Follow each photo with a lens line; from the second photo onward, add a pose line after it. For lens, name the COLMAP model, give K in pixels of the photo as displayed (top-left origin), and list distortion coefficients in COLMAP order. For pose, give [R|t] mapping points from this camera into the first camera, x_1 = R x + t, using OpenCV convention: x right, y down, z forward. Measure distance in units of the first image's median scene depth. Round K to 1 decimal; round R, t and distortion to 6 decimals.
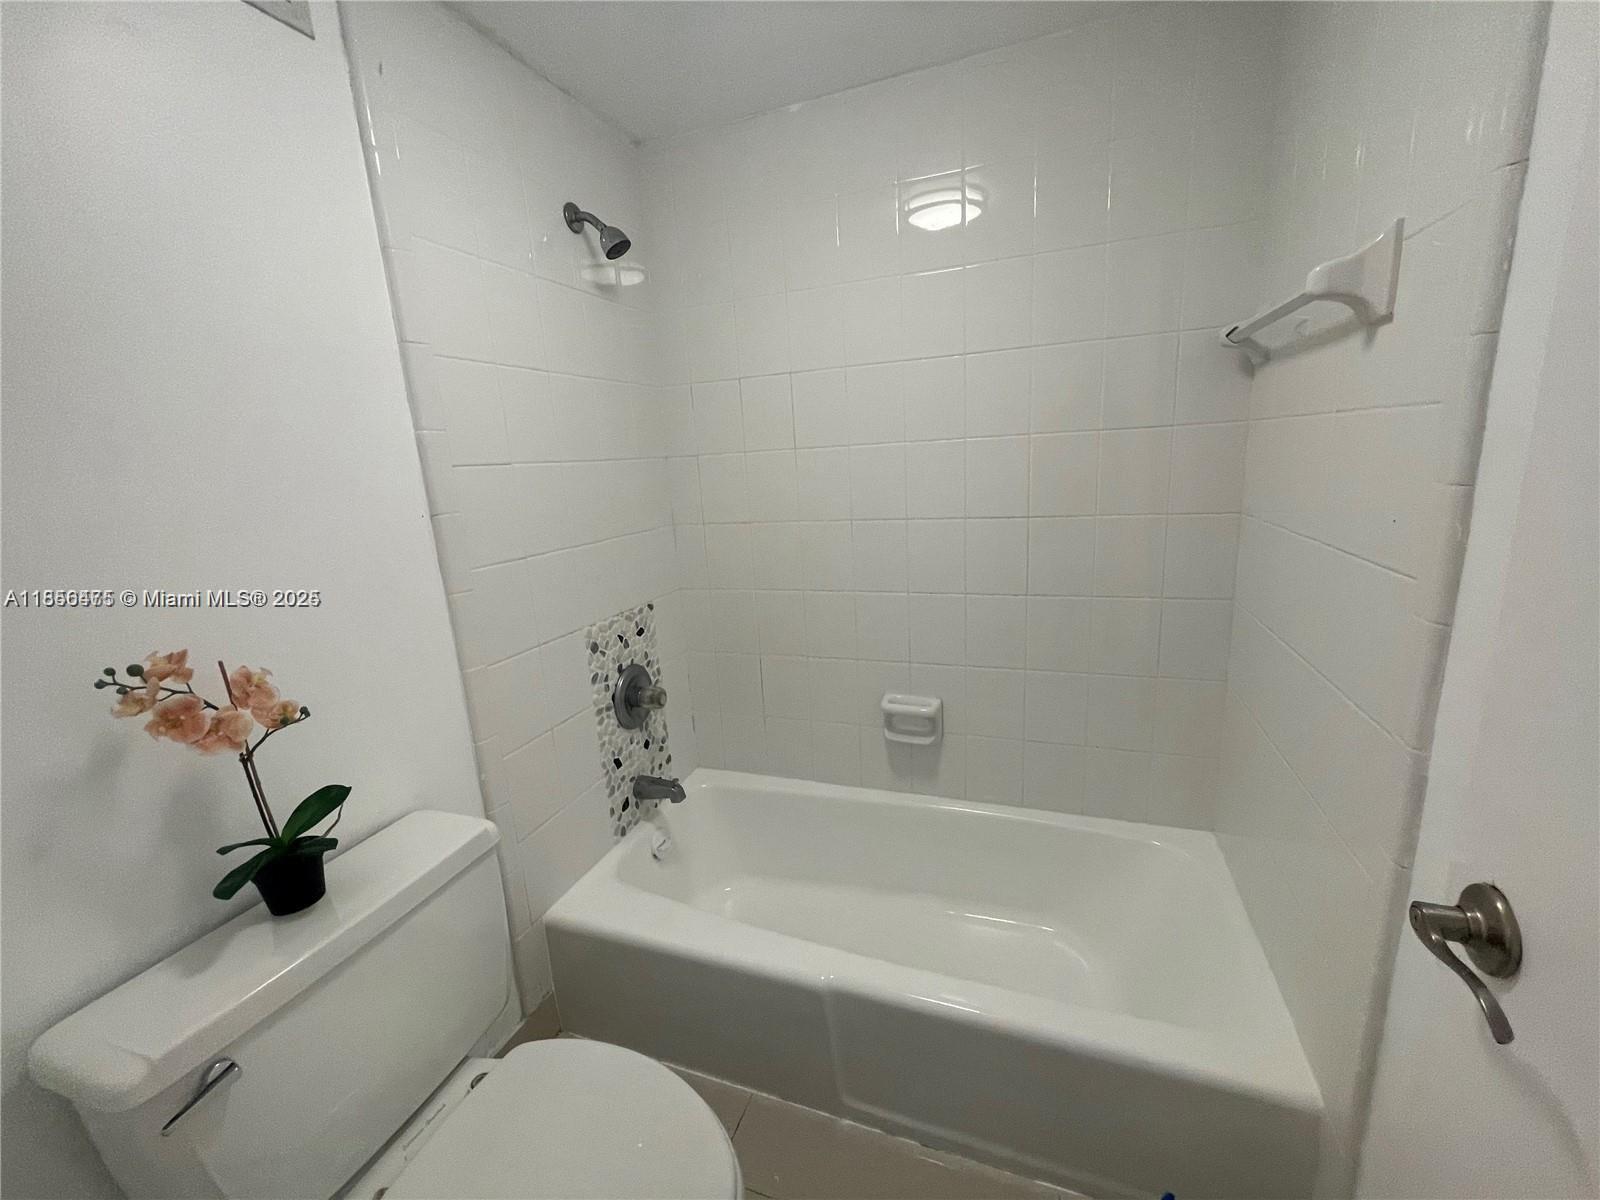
lens RADIAL K [[646.7, 0, 801.7], [0, 646.7, 601.5], [0, 0, 1]] dist [-0.001191, 0.000138]
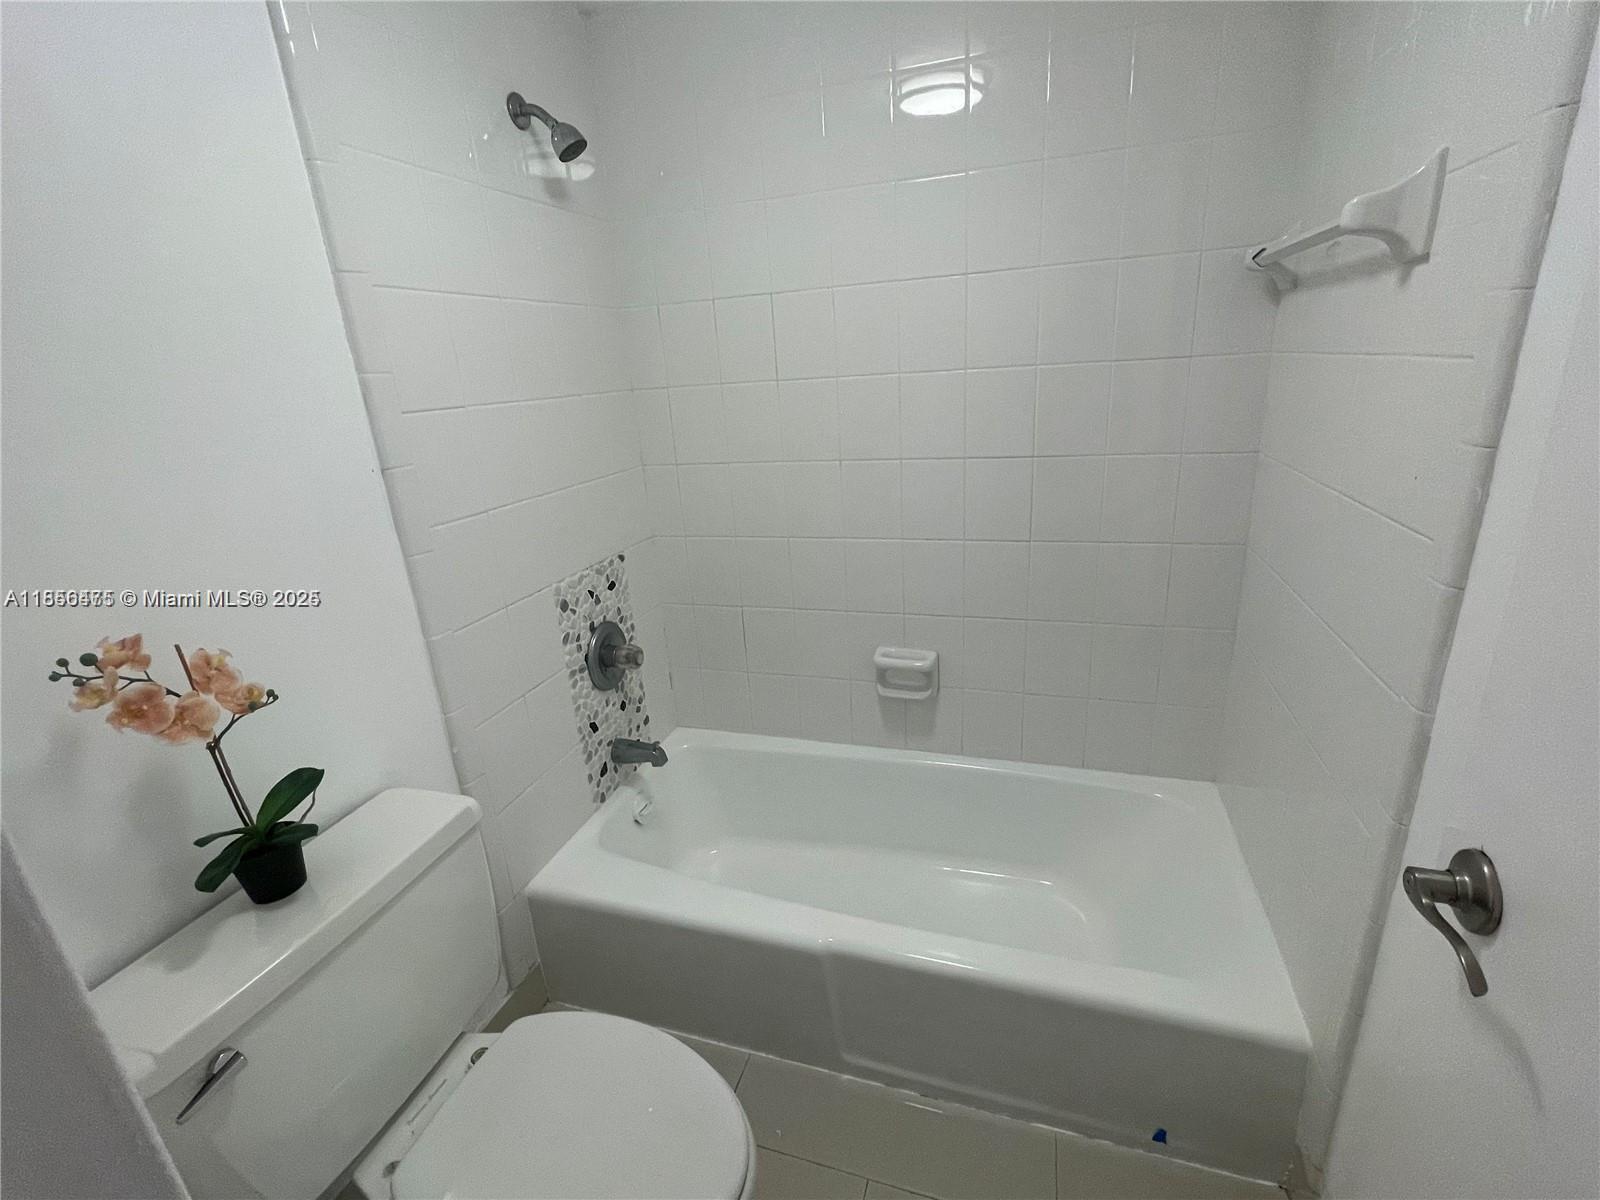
lens RADIAL K [[717.2, 0, 800.1], [0, 717.2, 600.3], [0, 0, 1]] dist [0.003130, -0.001177]
pose [[0.999143, -0.018043, 0.037242, -0.031604], [0.014402, 0.995294, 0.095821, -0.038720], [-0.038796, -0.095202, 0.994702, -0.034551]]
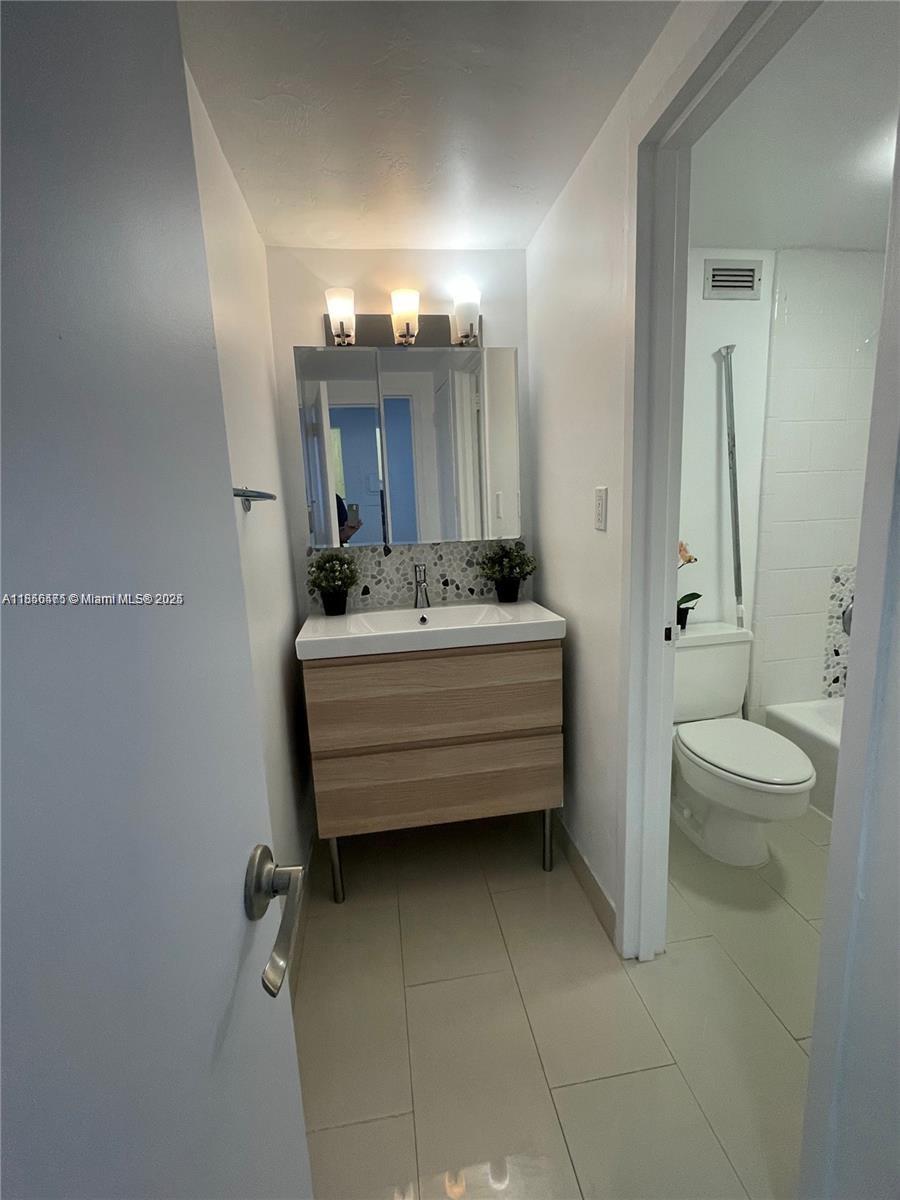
lens RADIAL K [[537.9, 0, 452.2], [0, 537.9, 595.3], [0, 0, 1]] dist [0.003130, -0.001177]
pose [[0.490463, 0.196461, -0.849028, 0.530633], [-0.180450, 0.976037, 0.121609, 0.164915], [0.852575, 0.093562, 0.514161, -0.795287]]
